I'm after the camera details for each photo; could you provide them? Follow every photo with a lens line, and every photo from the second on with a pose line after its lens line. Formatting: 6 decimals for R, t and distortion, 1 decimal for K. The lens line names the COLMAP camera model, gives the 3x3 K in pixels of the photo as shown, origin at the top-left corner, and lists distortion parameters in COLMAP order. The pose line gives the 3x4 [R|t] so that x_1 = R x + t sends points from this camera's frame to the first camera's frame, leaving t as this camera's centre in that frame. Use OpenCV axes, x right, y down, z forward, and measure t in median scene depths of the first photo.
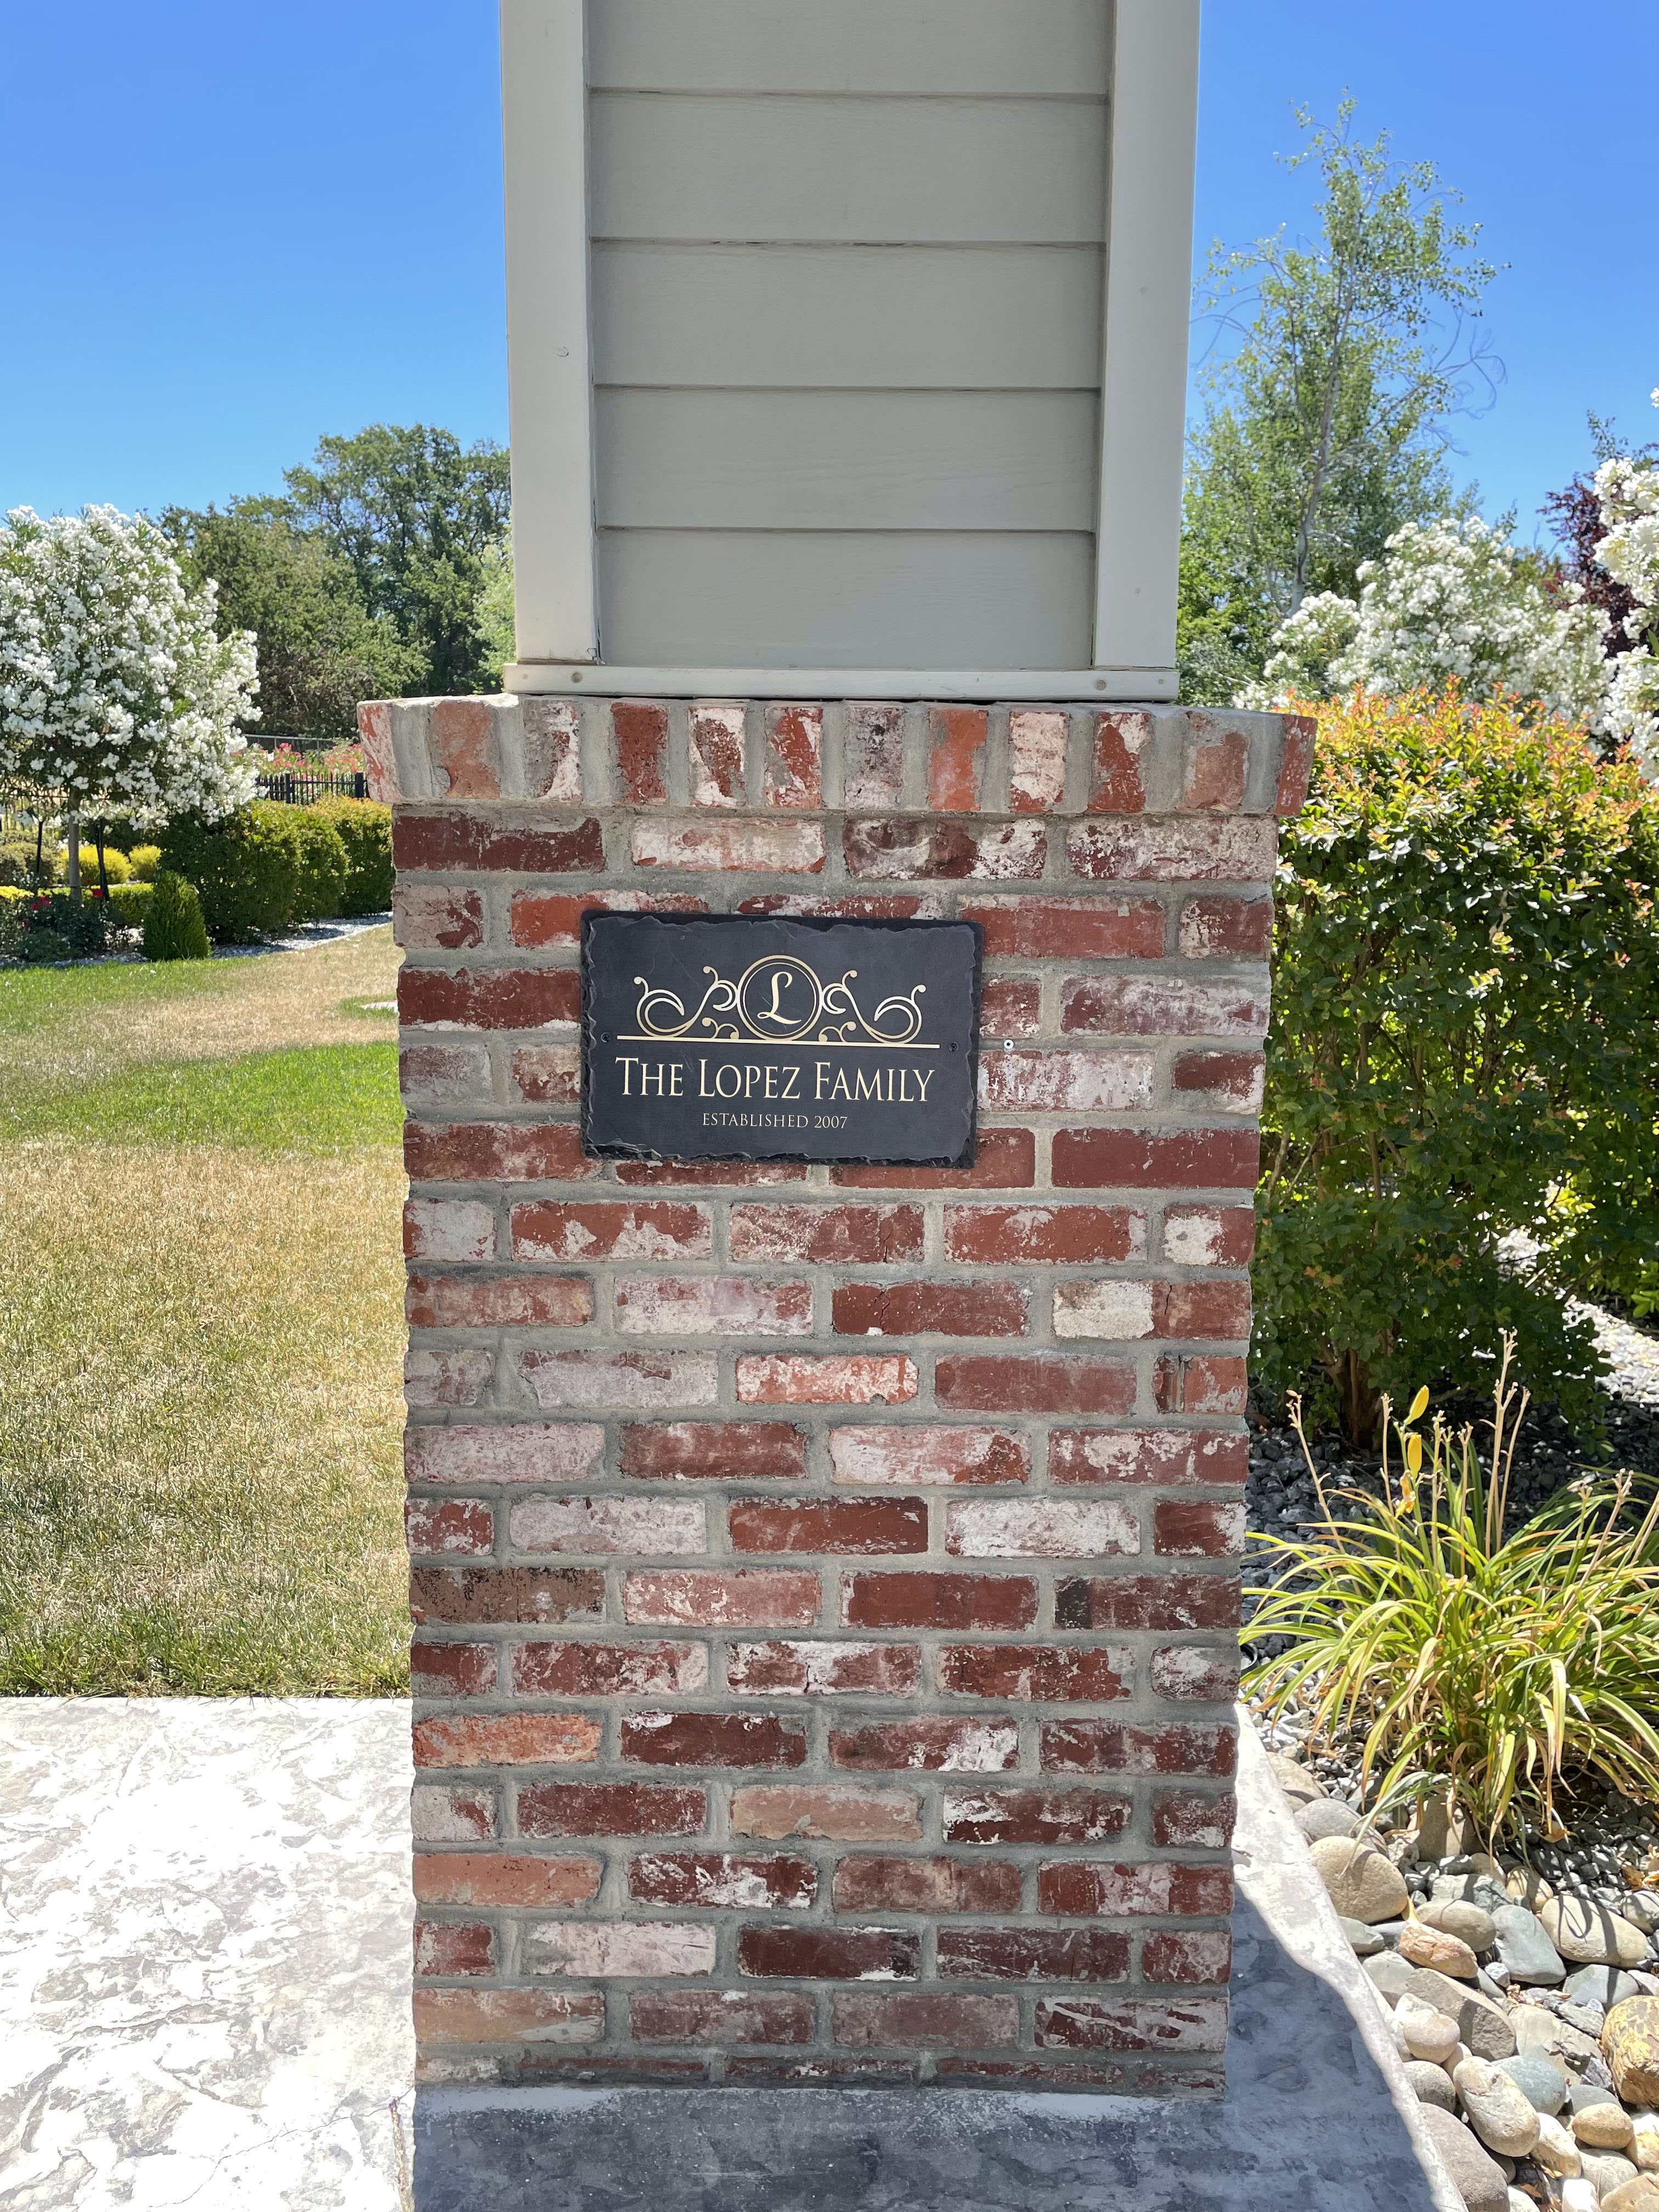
lens RADIAL K [[1644.5, 0, 829.5], [0, 1644.5, 1106.0], [0, 0, 1]] dist [0.163218, -0.096132]
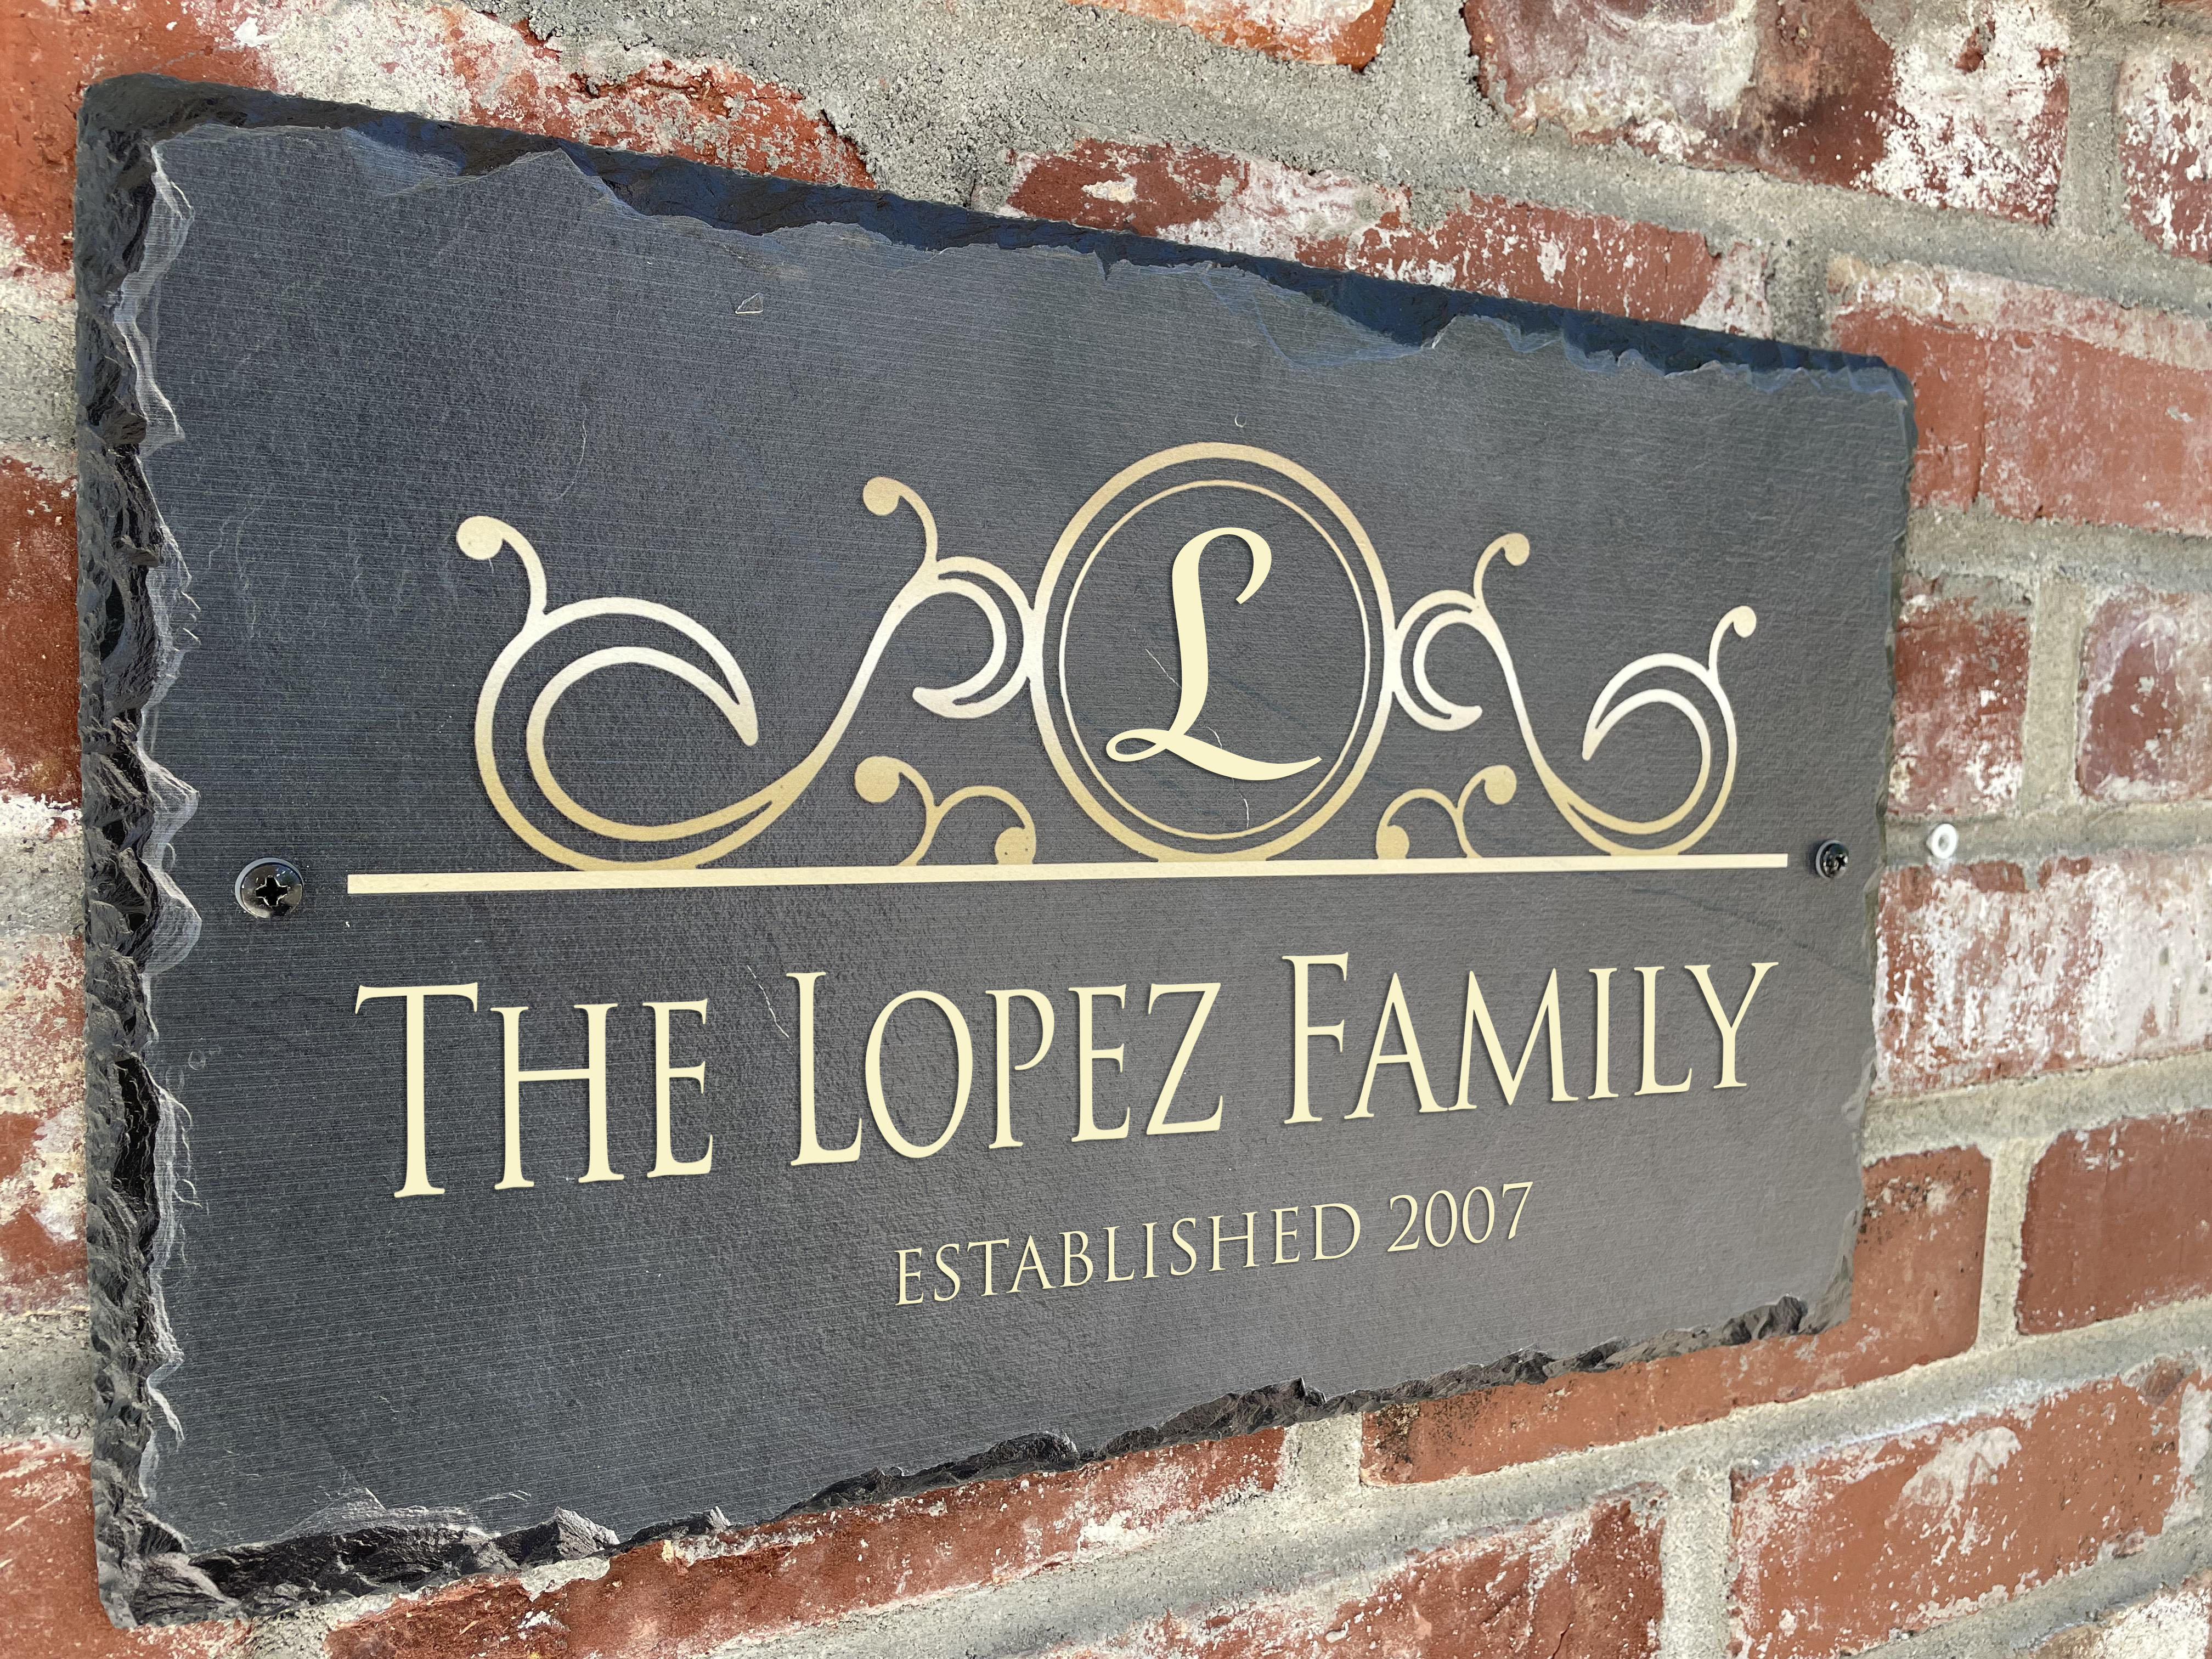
lens RADIAL K [[1706.9, 0, 1121.3], [0, 1706.9, 815.0], [0, 0, 1]] dist [0.074863, -0.112656]
pose [[0.892612, -0.028298, 0.449938, -0.136560], [0.050203, 0.998060, -0.036825, -0.038235], [-0.448023, 0.055459, 0.892300, 0.810830]]
